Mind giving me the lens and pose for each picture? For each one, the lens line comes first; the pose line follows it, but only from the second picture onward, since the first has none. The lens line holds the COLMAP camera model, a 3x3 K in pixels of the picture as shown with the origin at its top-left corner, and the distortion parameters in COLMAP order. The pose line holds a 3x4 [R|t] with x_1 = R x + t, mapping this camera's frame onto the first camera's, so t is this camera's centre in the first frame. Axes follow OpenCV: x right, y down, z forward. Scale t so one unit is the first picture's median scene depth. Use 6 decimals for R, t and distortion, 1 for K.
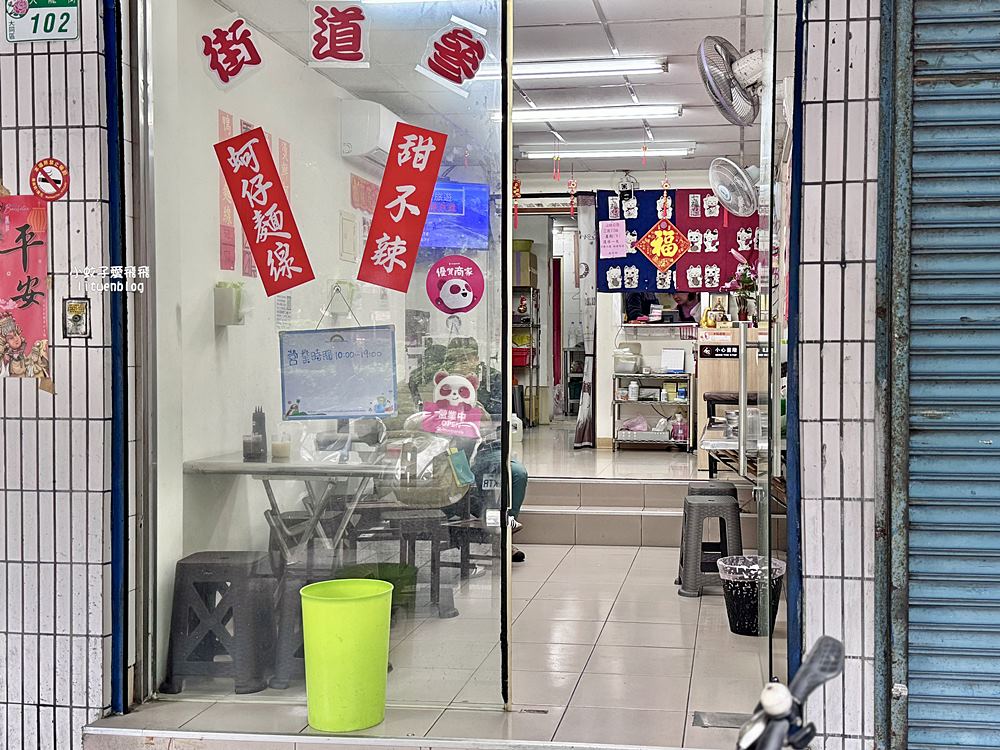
lens RADIAL K [[1394.2, 0, 507.4], [0, 1394.2, 379.4], [0, 0, 1]] dist [0.136790, 0.000000]
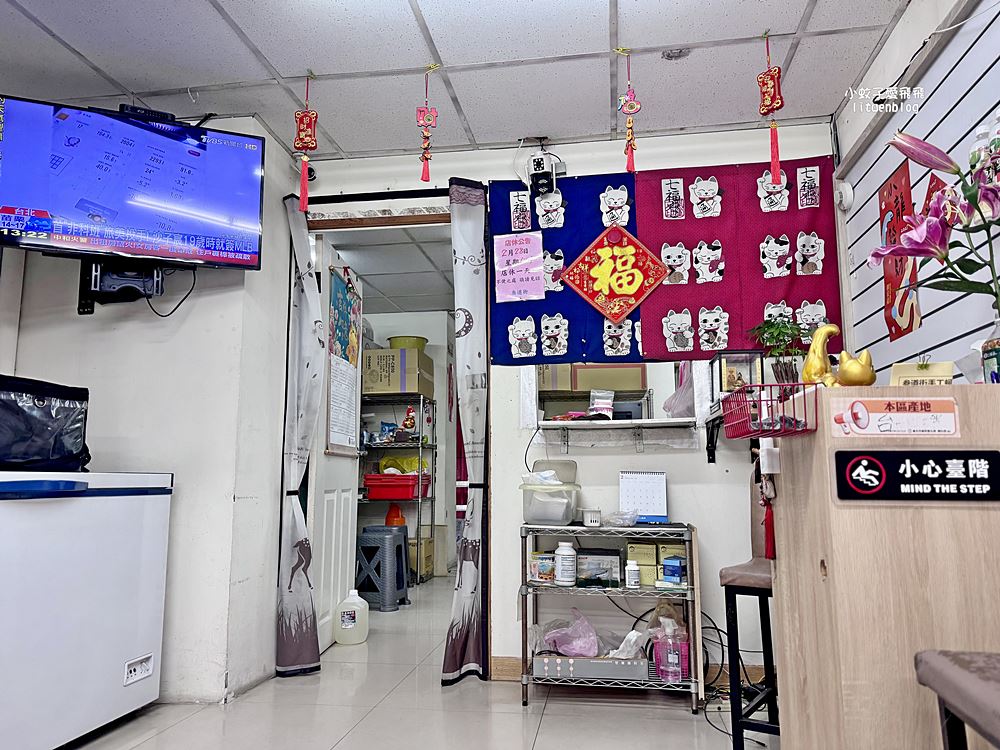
lens RADIAL K [[849.3, 0, 472.6], [0, 849.3, 377.1], [0, 0, 1]] dist [0.075020, -0.163005]
pose [[0.999985, -0.004896, 0.002404, 0.057594], [0.005184, 0.990176, -0.139730, -0.013324], [-0.001697, 0.139740, 0.990187, 0.692999]]
